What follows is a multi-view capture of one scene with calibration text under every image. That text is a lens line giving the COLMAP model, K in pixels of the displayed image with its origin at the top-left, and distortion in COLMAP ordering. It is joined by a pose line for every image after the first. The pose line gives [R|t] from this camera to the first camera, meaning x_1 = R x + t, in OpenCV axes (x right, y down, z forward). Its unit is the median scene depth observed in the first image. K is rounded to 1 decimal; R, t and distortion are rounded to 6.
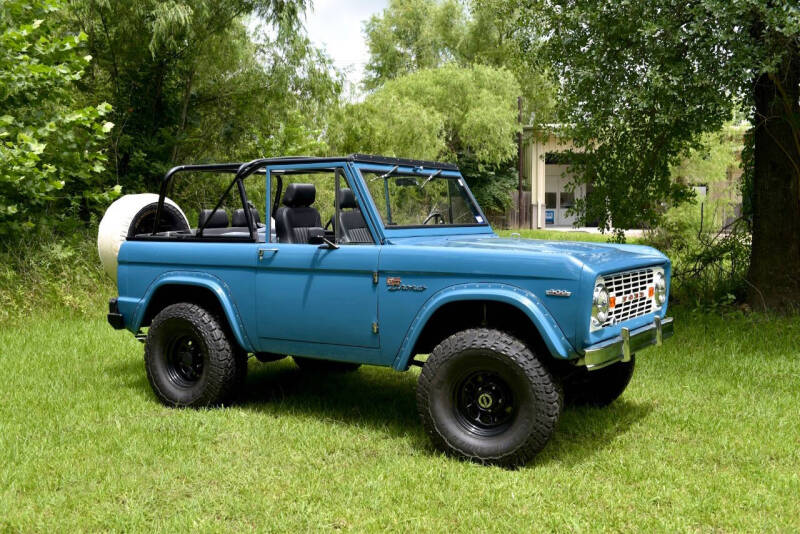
lens RADIAL K [[796.3, 0, 404.5], [0, 796.3, 269.9], [0, 0, 1]] dist [-0.023892, 0.000000]
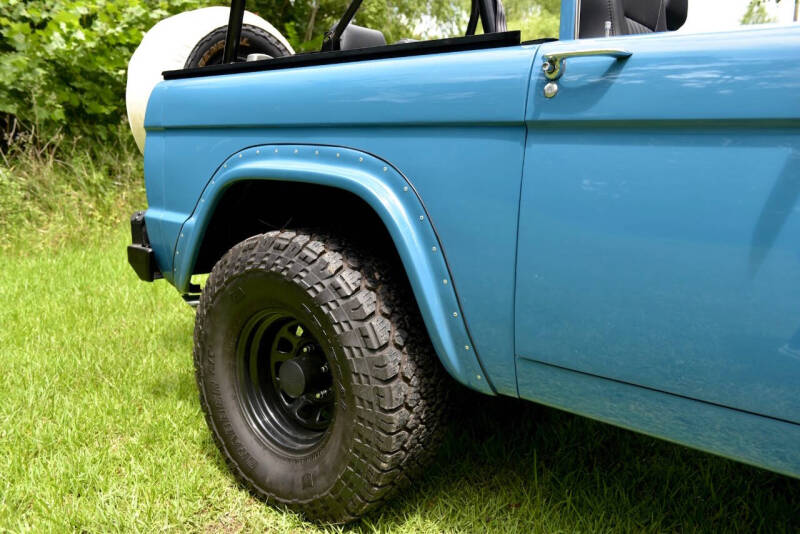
lens RADIAL K [[588.1, 0, 394.7], [0, 588.1, 267.6], [0, 0, 1]] dist [-0.013589, 0.001008]
pose [[0.995658, 0.027685, -0.088877, -0.204672], [-0.014664, 0.989476, 0.143950, 0.017933], [0.091927, -0.142022, 0.985586, 0.747081]]
